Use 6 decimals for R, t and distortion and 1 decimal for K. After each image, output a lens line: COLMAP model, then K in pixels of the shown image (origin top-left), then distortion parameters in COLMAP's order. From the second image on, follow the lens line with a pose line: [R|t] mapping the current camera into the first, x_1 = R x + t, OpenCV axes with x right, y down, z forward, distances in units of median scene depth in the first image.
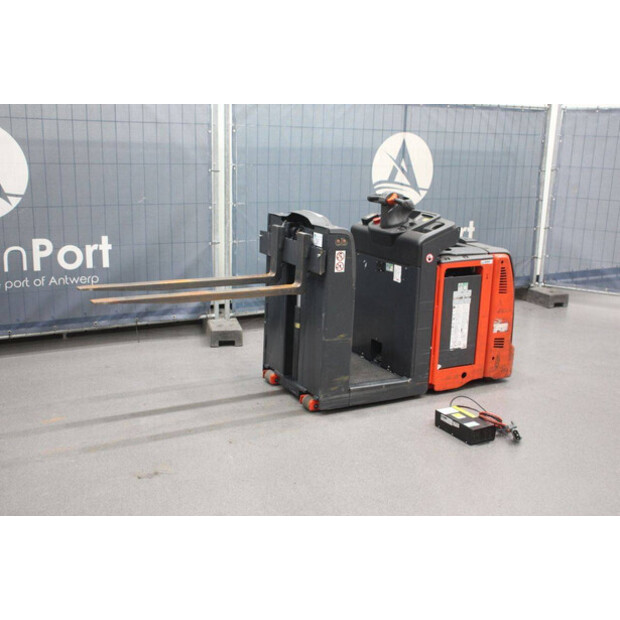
lens RADIAL K [[745.4, 0, 308.0], [0, 745.4, 311.9], [0, 0, 1]] dist [0.020906, 0.000000]
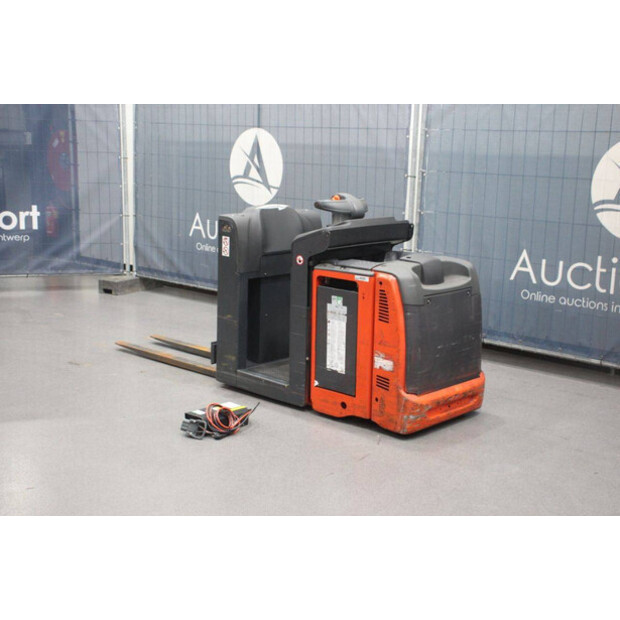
lens RADIAL K [[956.6, 0, 314.6], [0, 956.6, 312.4], [0, 0, 1]] dist [0.153529, 0.000000]
pose [[0.318193, 0.157775, -0.934805, 1.155783], [-0.237731, 0.967827, 0.082428, -0.098244], [0.917735, 0.196004, 0.345464, 0.528105]]
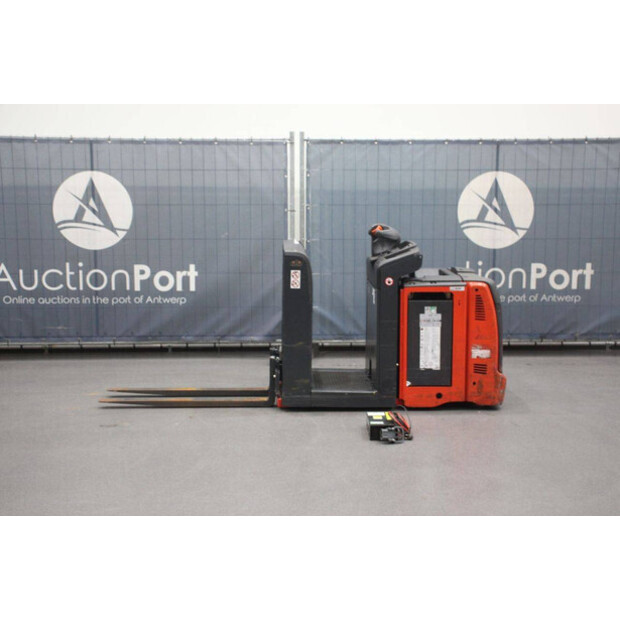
lens RADIAL K [[956.6, 0, 310.8], [0, 956.6, 312.6], [0, 0, 1]] dist [0.153529, 0.000000]
pose [[0.892544, 0.036684, -0.449465, 0.615359], [-0.082367, 0.993181, -0.082504, 0.089589], [0.443374, 0.110659, 0.889480, -0.285284]]
